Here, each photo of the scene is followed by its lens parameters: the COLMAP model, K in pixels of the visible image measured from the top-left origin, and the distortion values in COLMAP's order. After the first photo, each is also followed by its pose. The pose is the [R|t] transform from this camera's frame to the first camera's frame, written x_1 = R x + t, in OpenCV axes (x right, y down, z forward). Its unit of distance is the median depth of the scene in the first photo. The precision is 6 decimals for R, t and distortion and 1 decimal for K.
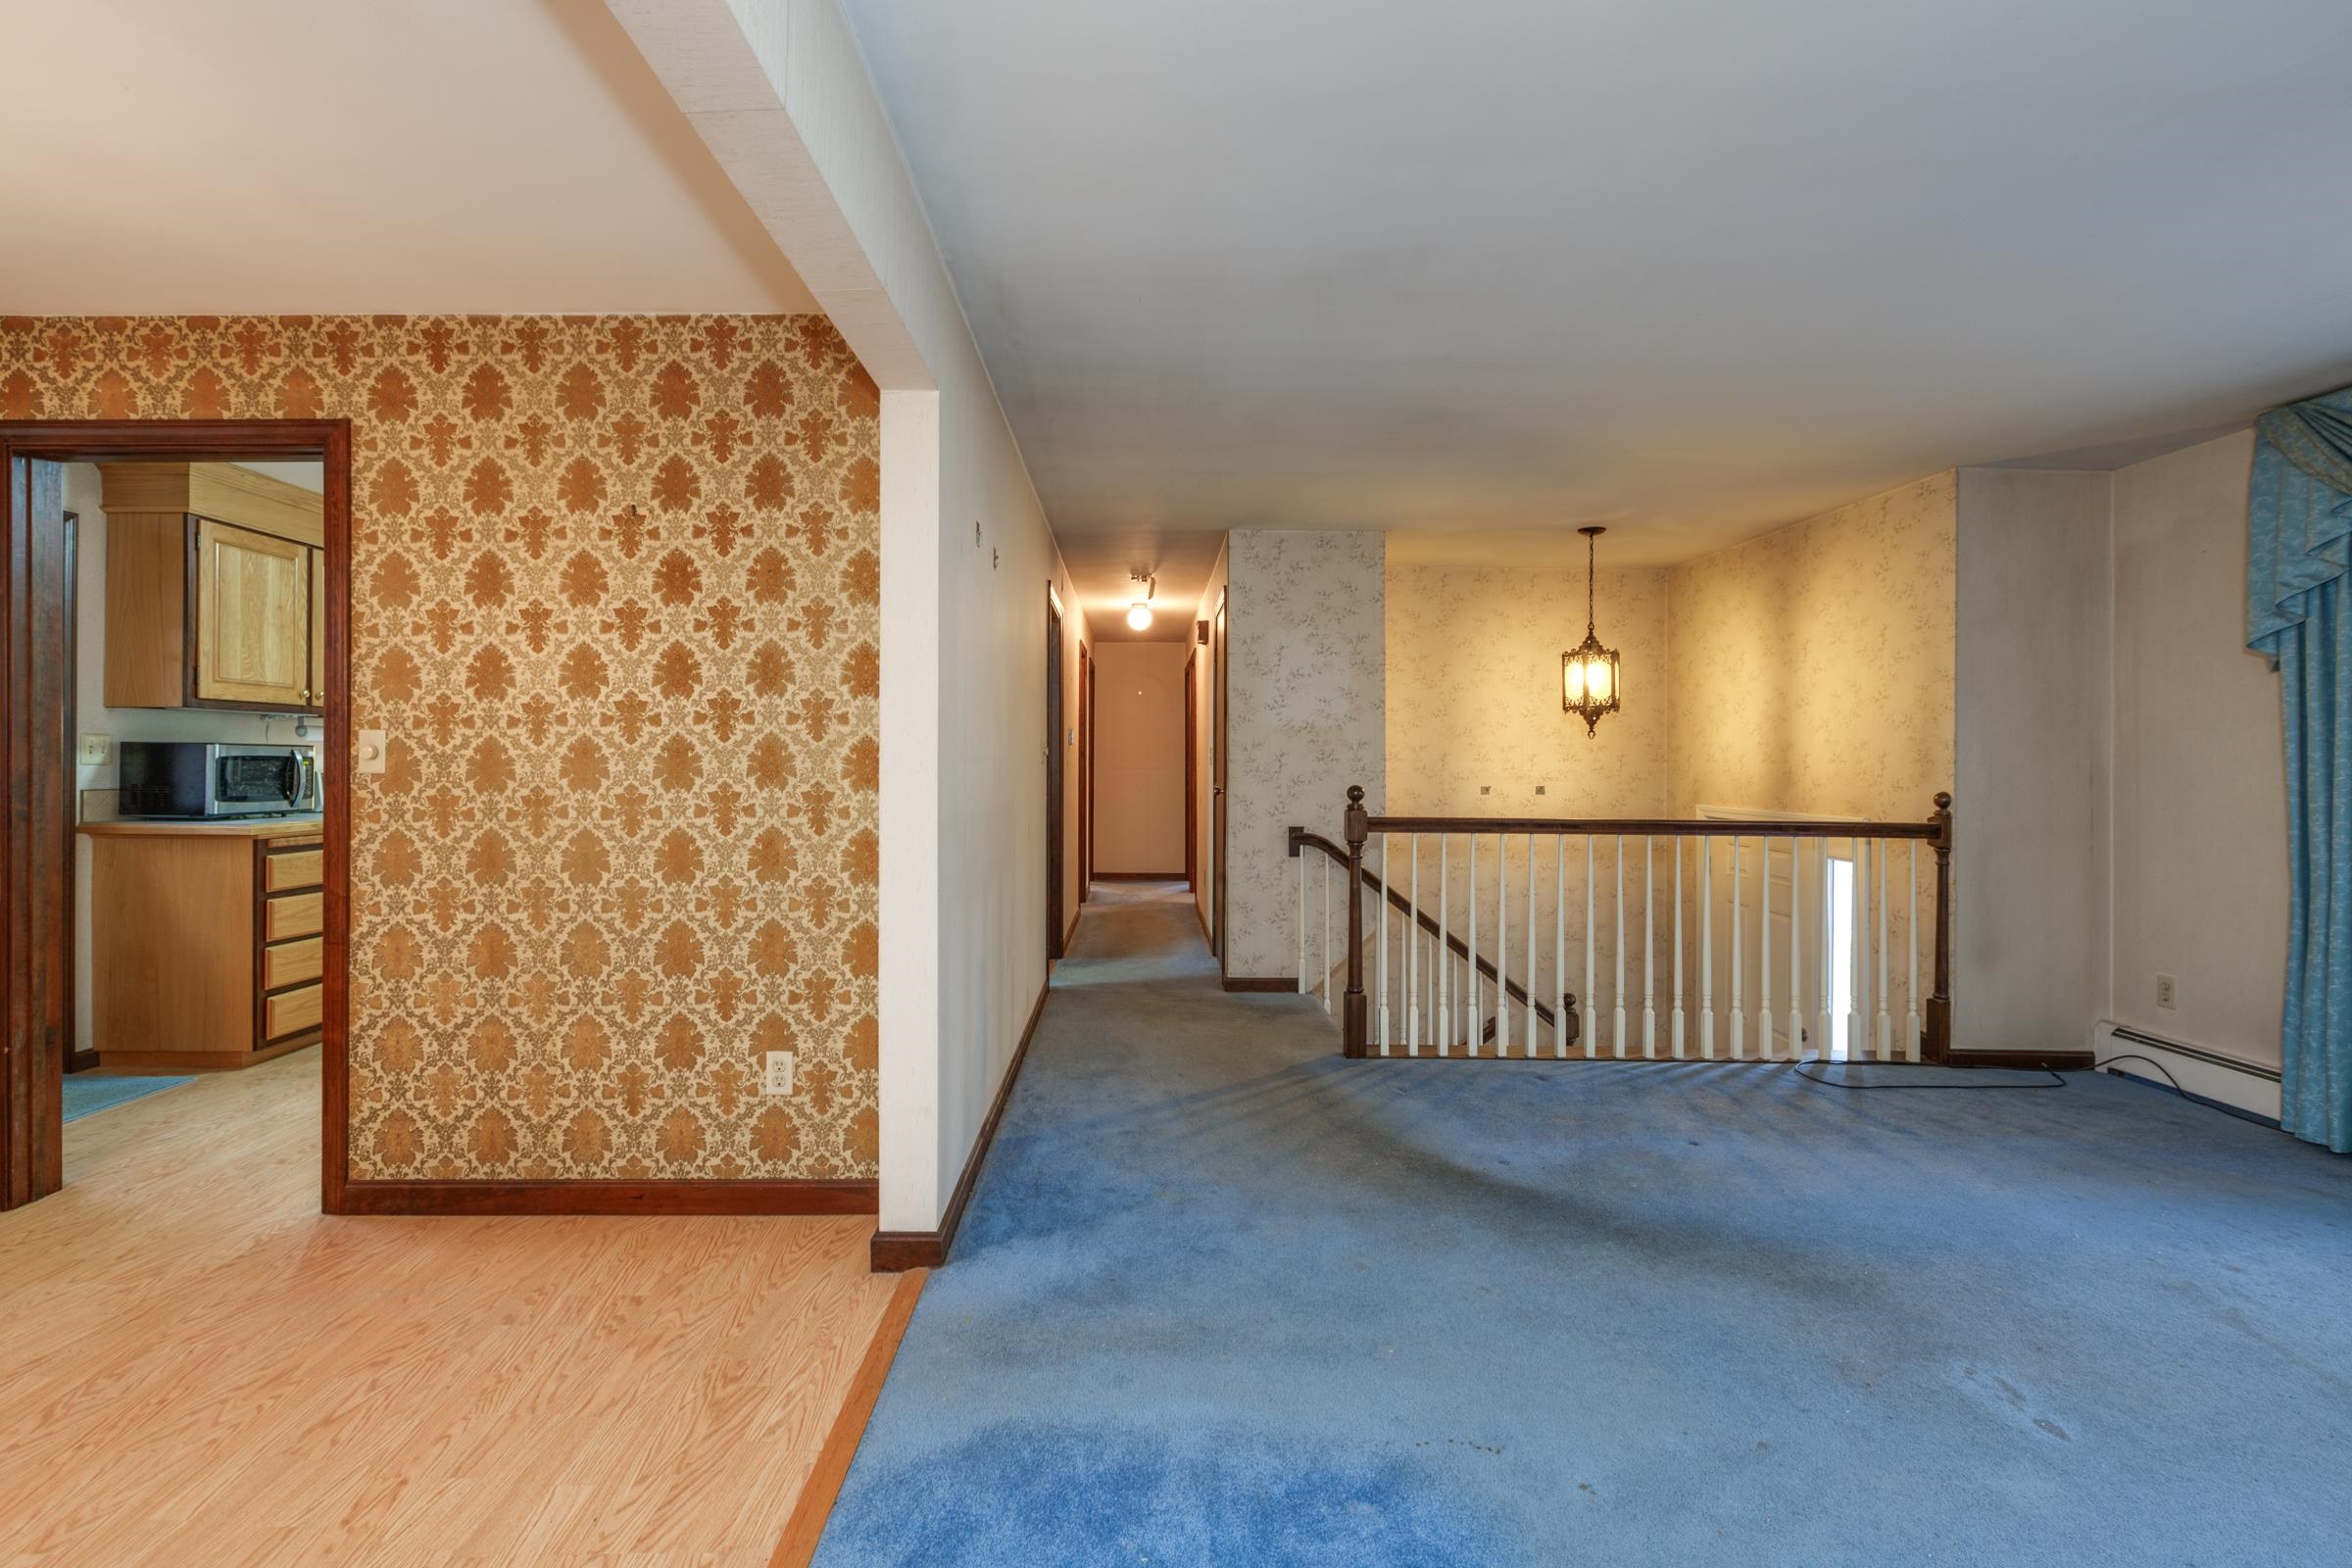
lens RADIAL K [[1079.3, 0, 1145.4], [0, 1079.3, 765.2], [0, 0, 1]] dist [0.001841, -0.000035]
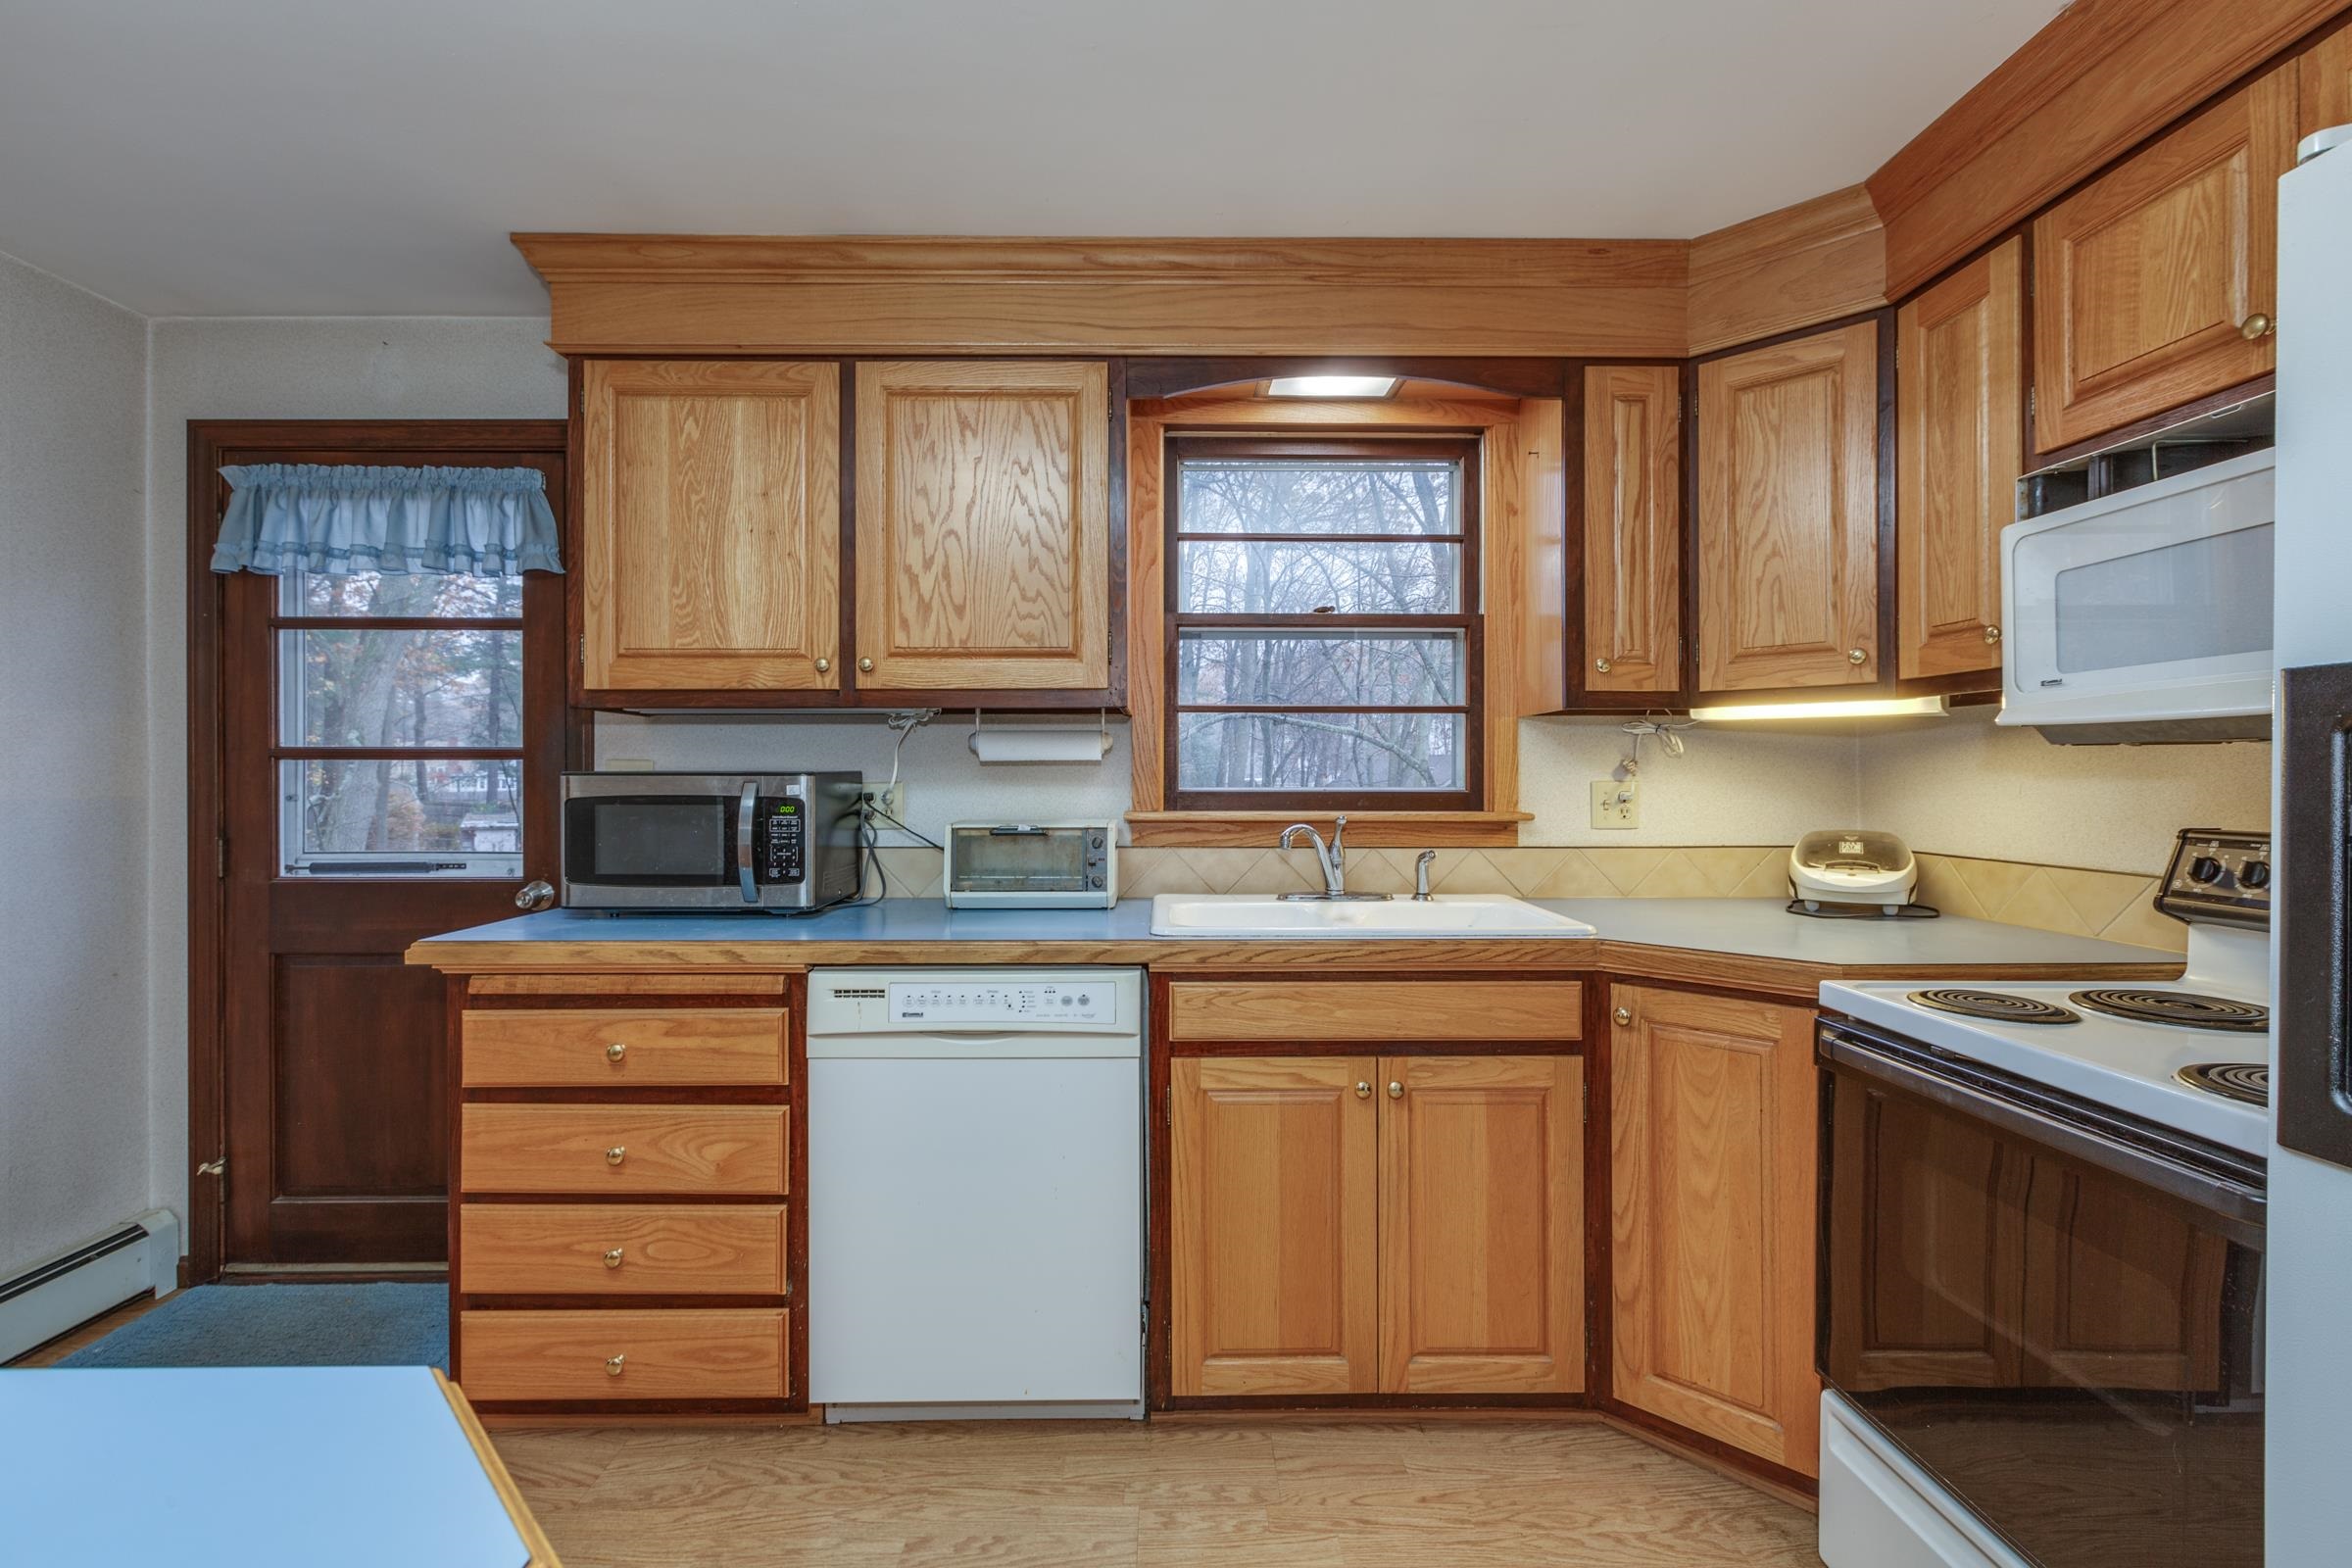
lens RADIAL K [[1036.2, 0, 1170.0], [0, 1036.2, 773.7], [0, 0, 1]] dist [0.000513, 0.000094]
pose [[0.019089, -0.001785, -0.999816, -0.503978], [-0.002141, 0.999996, -0.001826, -0.027961], [0.999815, 0.002175, 0.019085, 1.854395]]
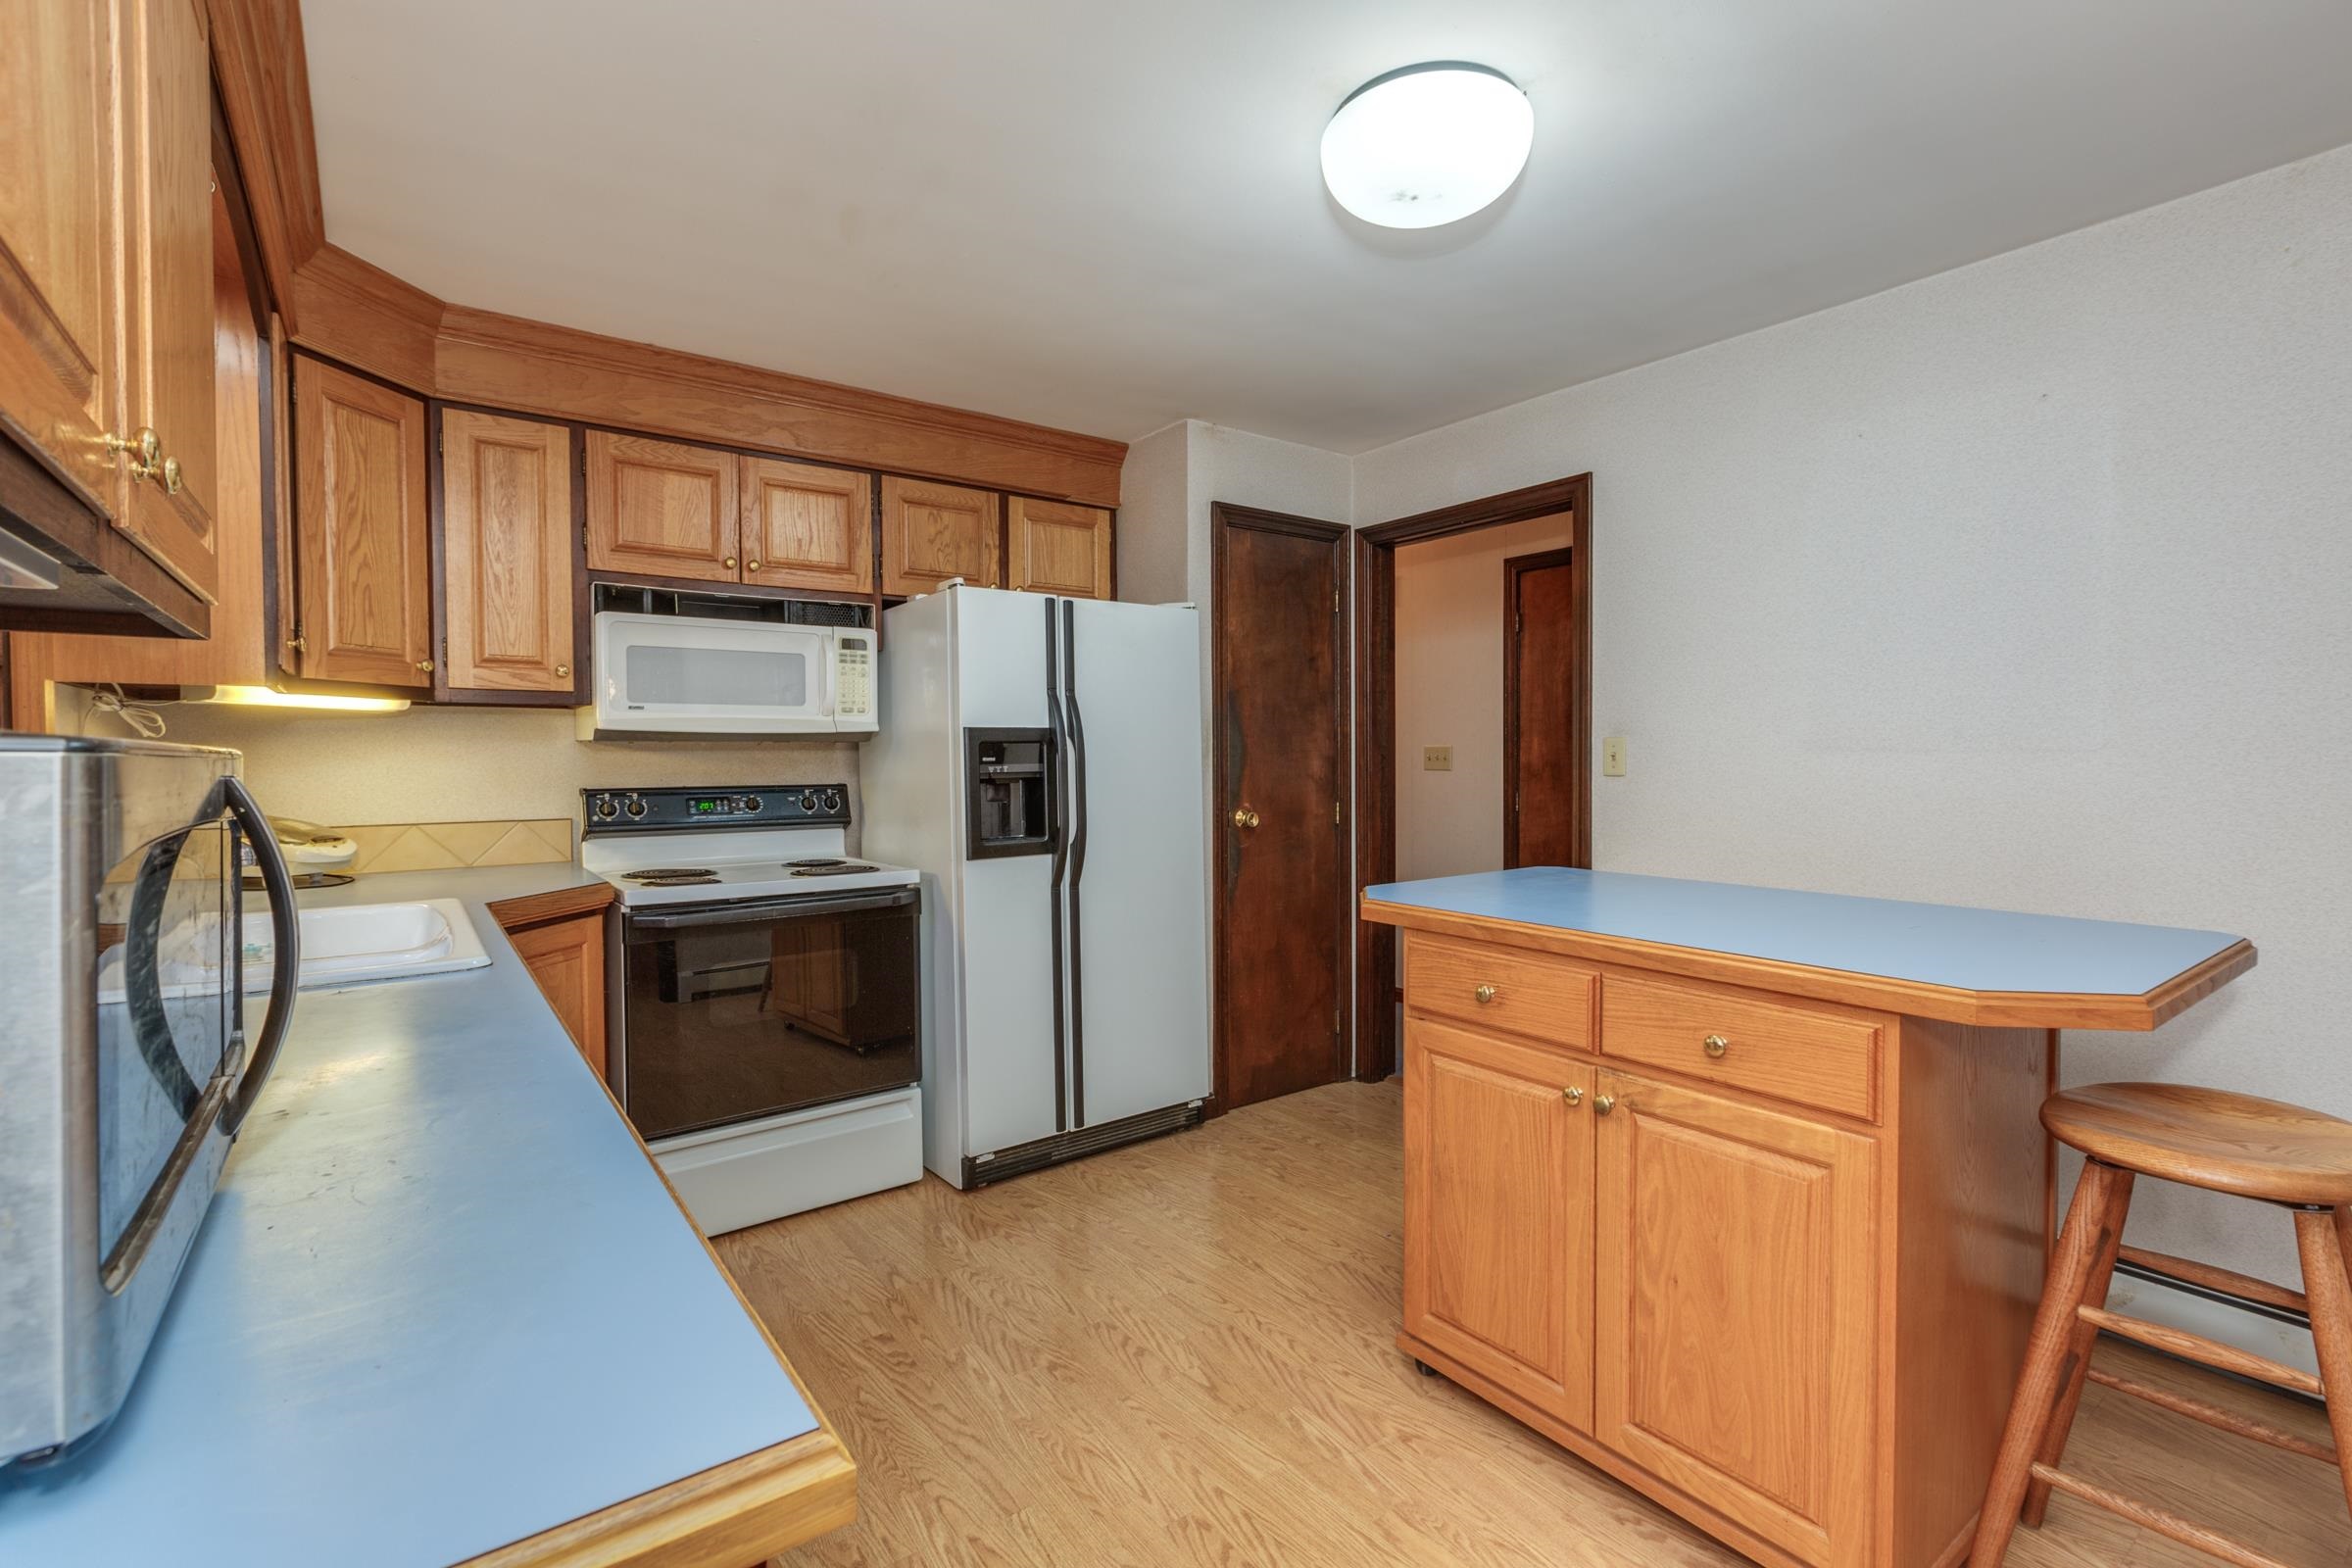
lens RADIAL K [[1054.0, 0, 1167.6], [0, 1054.0, 777.8], [0, 0, 1]] dist [-0.000156, -0.000246]
pose [[0.800361, -0.020766, 0.599159, -1.212066], [0.010206, 0.999727, 0.021016, -0.026653], [-0.599432, -0.010705, 0.800354, 1.245501]]
